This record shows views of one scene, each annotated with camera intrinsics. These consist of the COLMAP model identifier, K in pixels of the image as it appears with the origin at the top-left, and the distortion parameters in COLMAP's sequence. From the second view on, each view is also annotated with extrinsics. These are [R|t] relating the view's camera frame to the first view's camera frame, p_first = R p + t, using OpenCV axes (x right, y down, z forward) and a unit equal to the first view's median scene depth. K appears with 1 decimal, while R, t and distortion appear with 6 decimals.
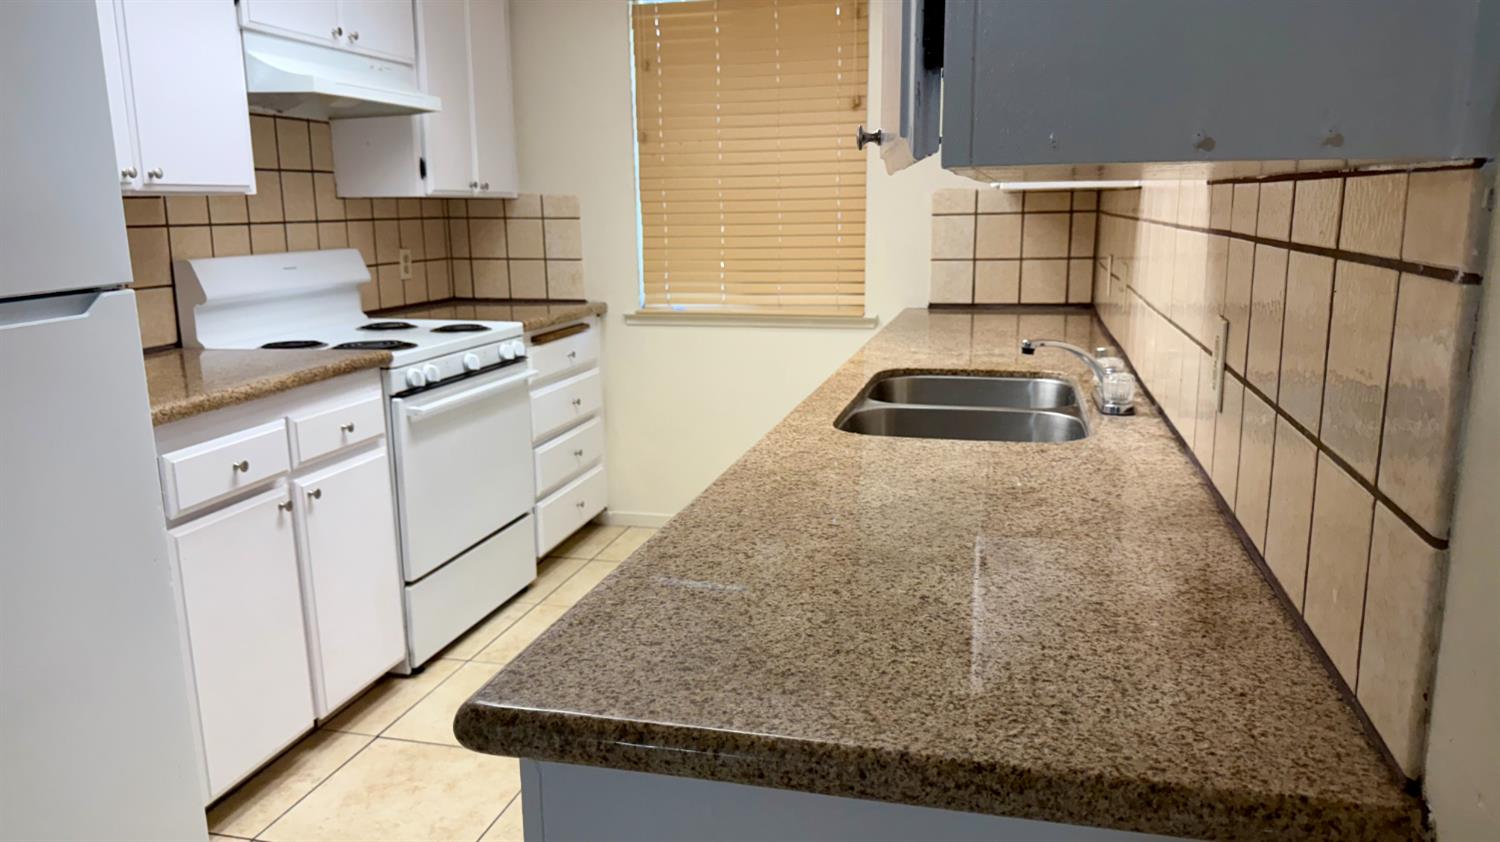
lens RADIAL K [[1072.0, 0, 750.2], [0, 1072.0, 421.5], [0, 0, 1]] dist [0.073080, -0.021072]
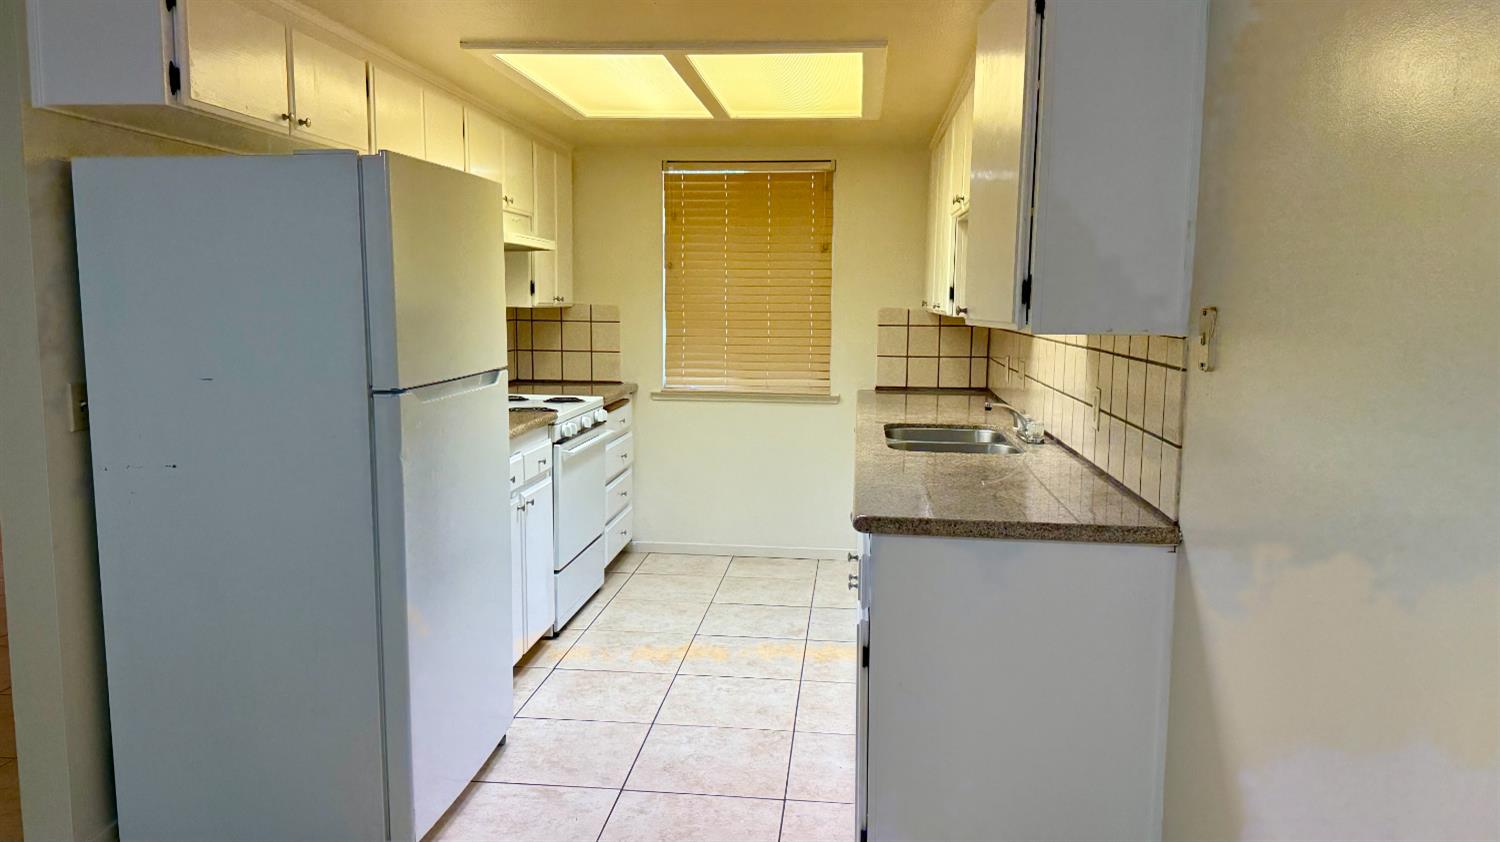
lens RADIAL K [[1072.0, 0, 748.5], [0, 1072.0, 423.6], [0, 0, 1]] dist [0.073080, -0.021072]
pose [[0.989117, 0.004692, 0.147057, -0.224285], [0.007304, 0.996694, -0.080922, 0.056758], [-0.146951, 0.081115, 0.985812, -0.399830]]
